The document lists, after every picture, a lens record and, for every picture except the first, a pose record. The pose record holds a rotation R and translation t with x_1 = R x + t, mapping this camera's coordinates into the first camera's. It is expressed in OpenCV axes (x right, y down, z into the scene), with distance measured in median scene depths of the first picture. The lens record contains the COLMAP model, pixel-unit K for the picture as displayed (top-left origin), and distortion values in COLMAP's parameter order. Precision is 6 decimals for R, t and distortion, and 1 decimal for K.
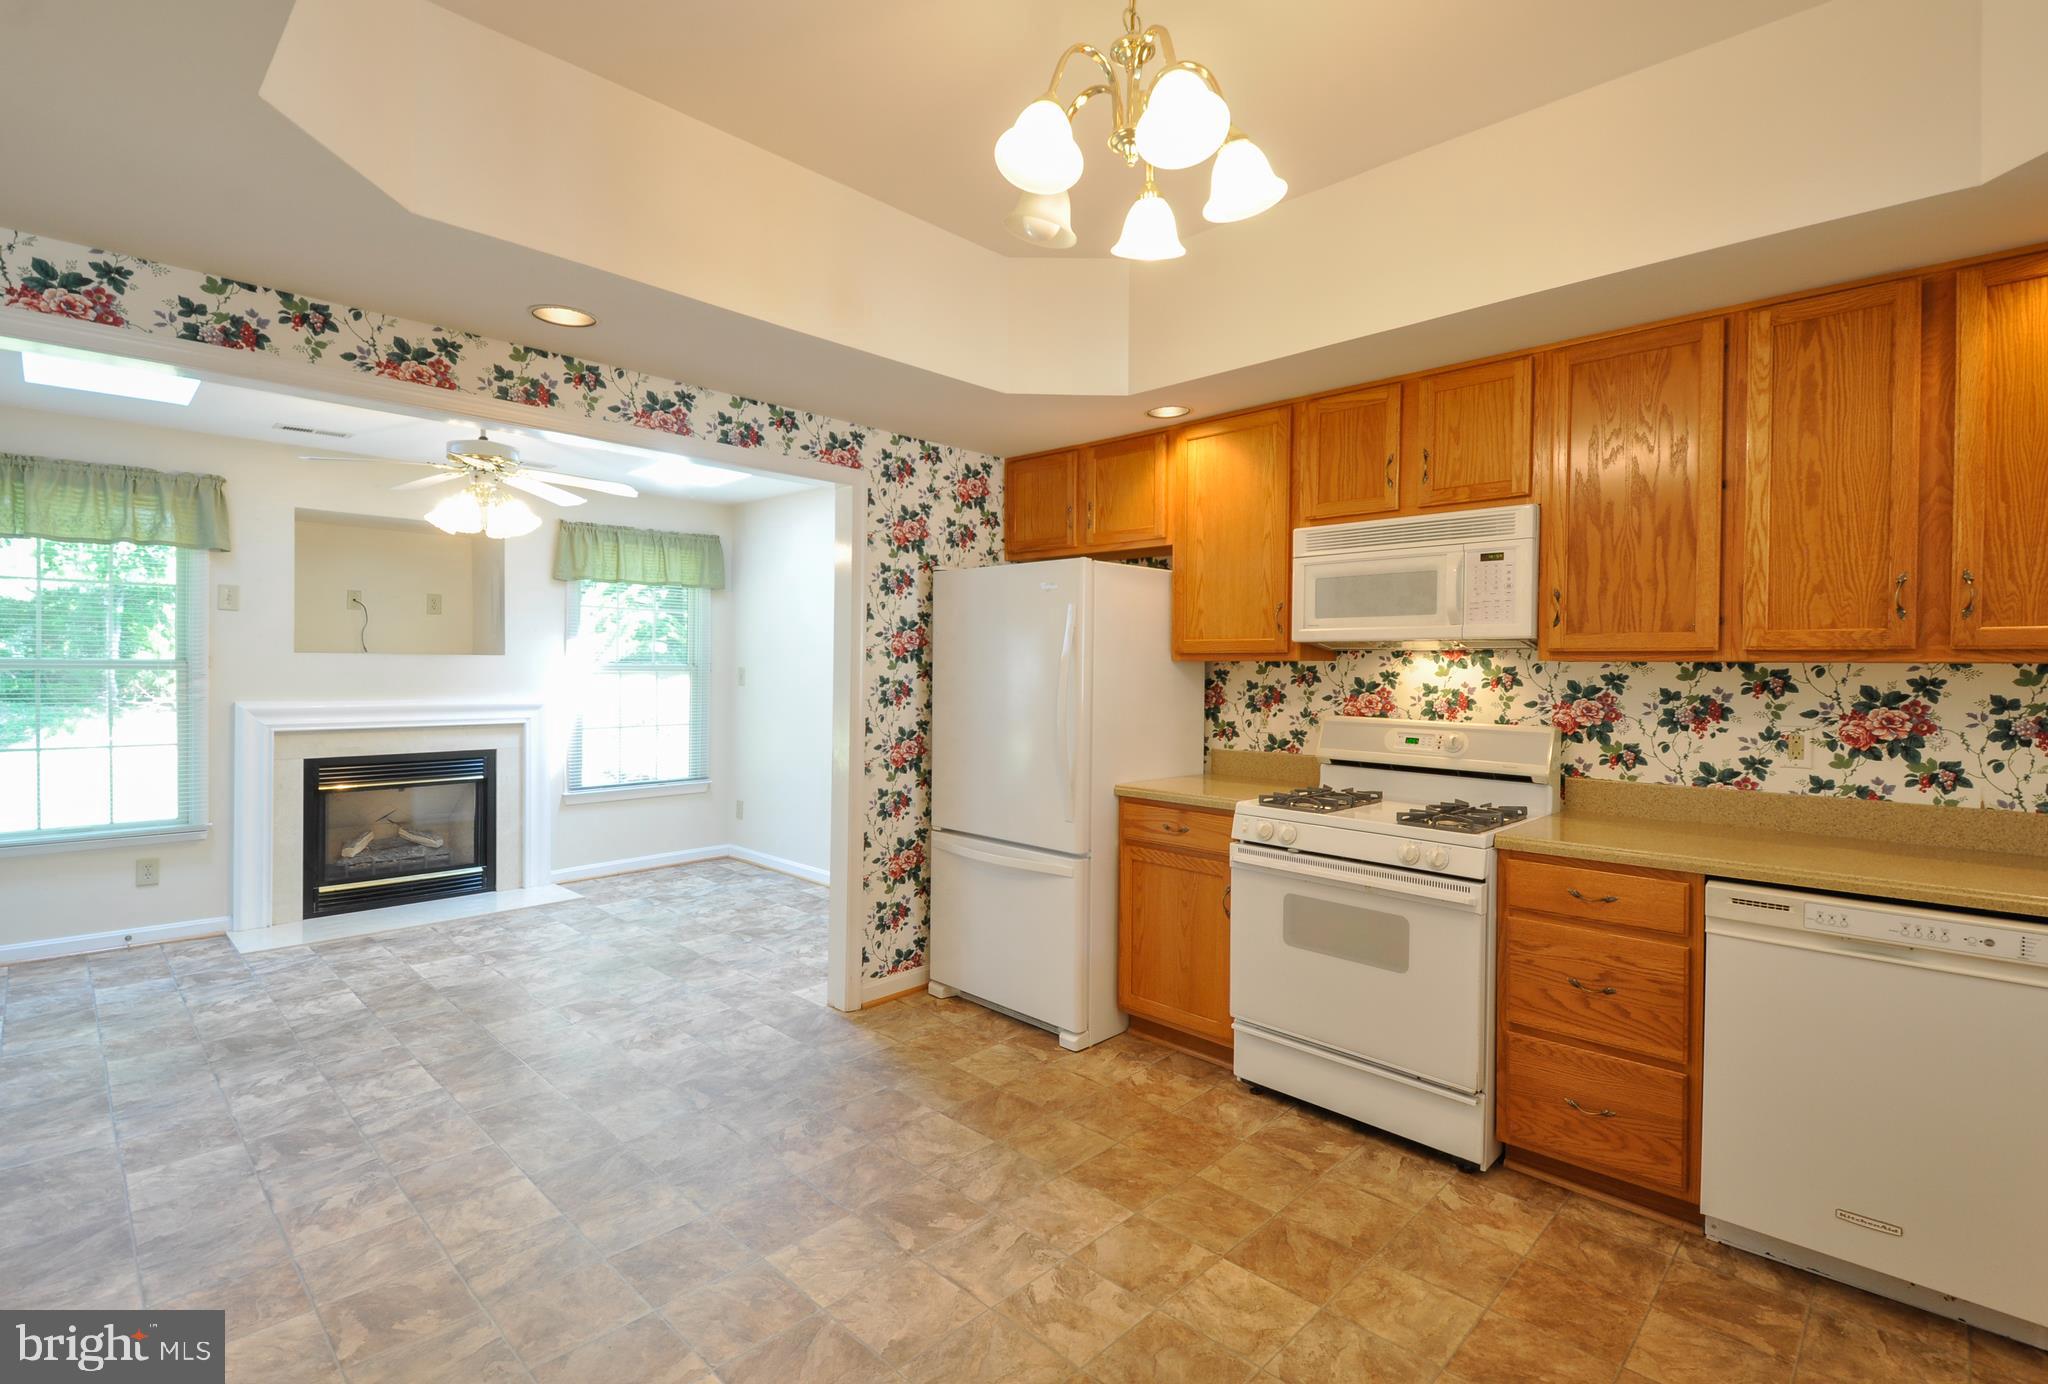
lens RADIAL K [[942.1, 0, 1049.3], [0, 942.1, 674.6], [0, 0, 1]] dist [-0.007791, -0.004524]
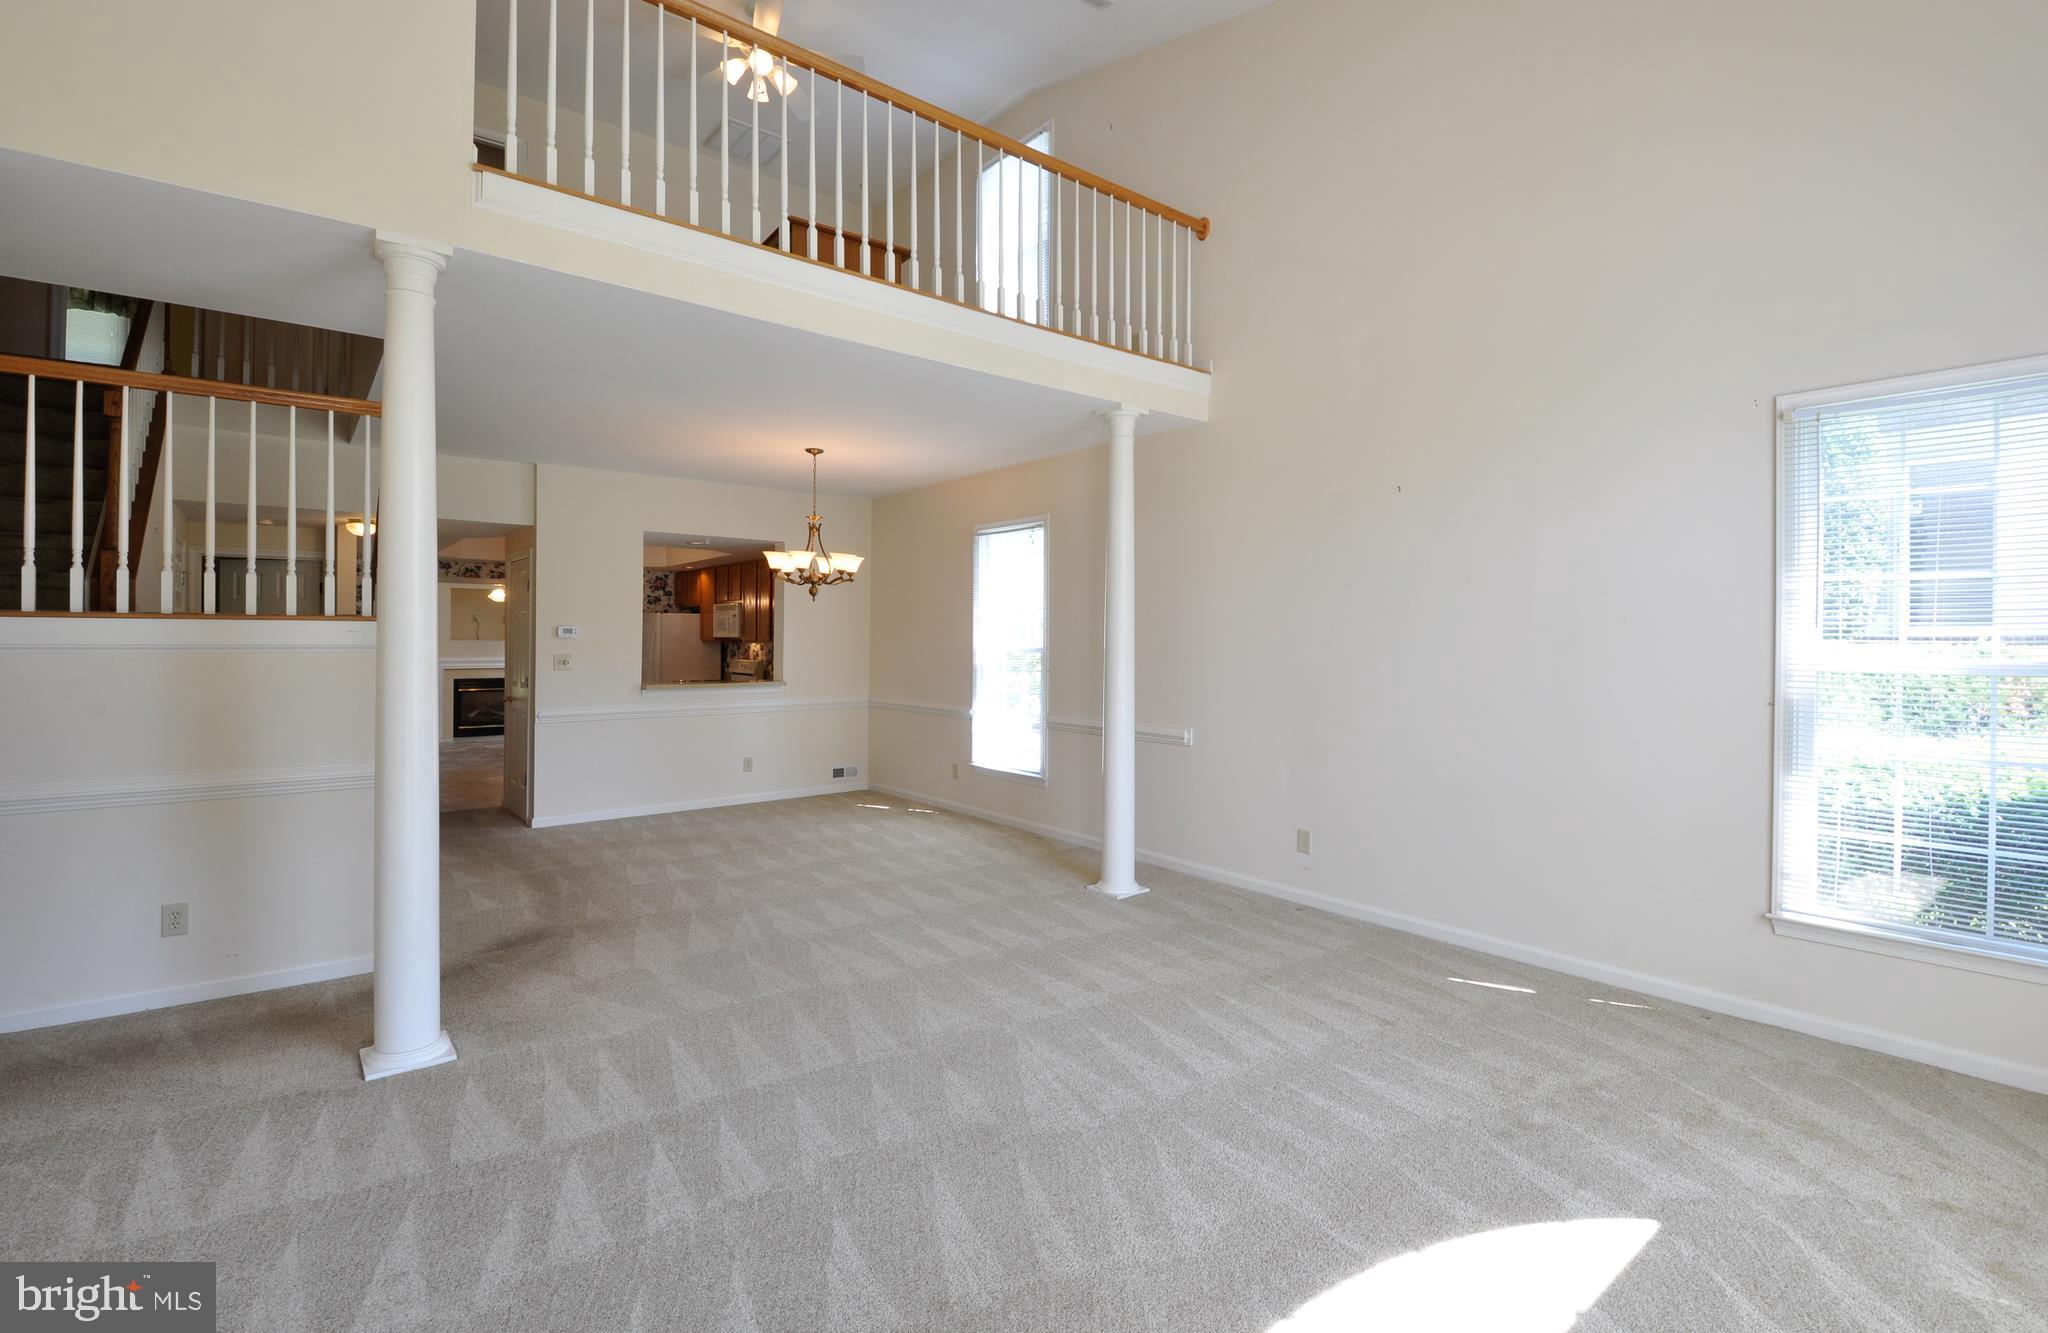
lens RADIAL K [[972.8, 0, 1057.4], [0, 972.8, 634.4], [0, 0, 1]] dist [0.005850, 0.000594]
pose [[0.989558, -0.006280, -0.143998, 1.331260], [0.004917, 0.999940, -0.009815, -0.002887], [0.144051, 0.009004, 0.989529, -1.532894]]
